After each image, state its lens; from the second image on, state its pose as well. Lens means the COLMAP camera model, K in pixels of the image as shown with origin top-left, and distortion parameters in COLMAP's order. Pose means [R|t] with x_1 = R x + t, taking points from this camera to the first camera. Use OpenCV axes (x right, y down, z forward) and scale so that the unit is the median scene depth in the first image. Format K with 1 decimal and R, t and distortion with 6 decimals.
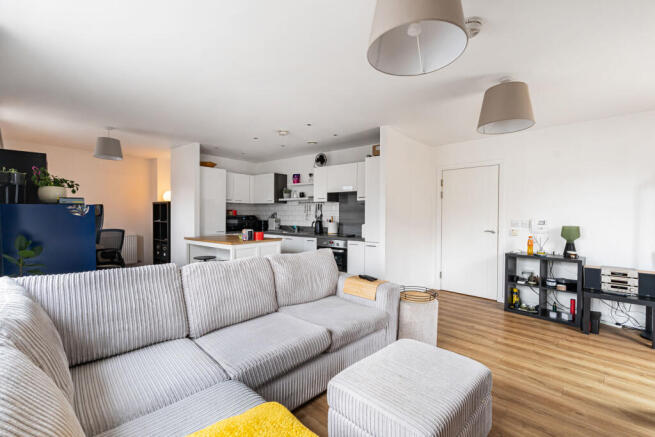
lens RADIAL K [[286.3, 0, 330.2], [0, 286.3, 217.2], [0, 0, 1]] dist [-0.000327, -0.000071]
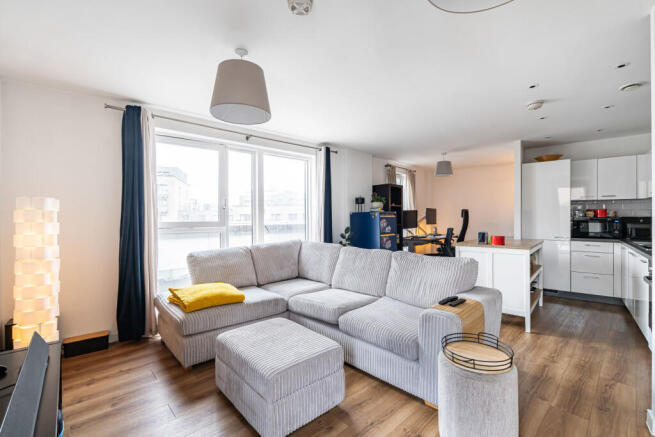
lens RADIAL K [[286.3, 0, 330.2], [0, 286.3, 217.2], [0, 0, 1]] dist [-0.000327, -0.000071]
pose [[-0.056127, -0.006378, -0.998403, 0.896794], [-0.000300, 0.999980, -0.006371, -0.000029], [0.998424, -0.000058, -0.056128, 0.755702]]
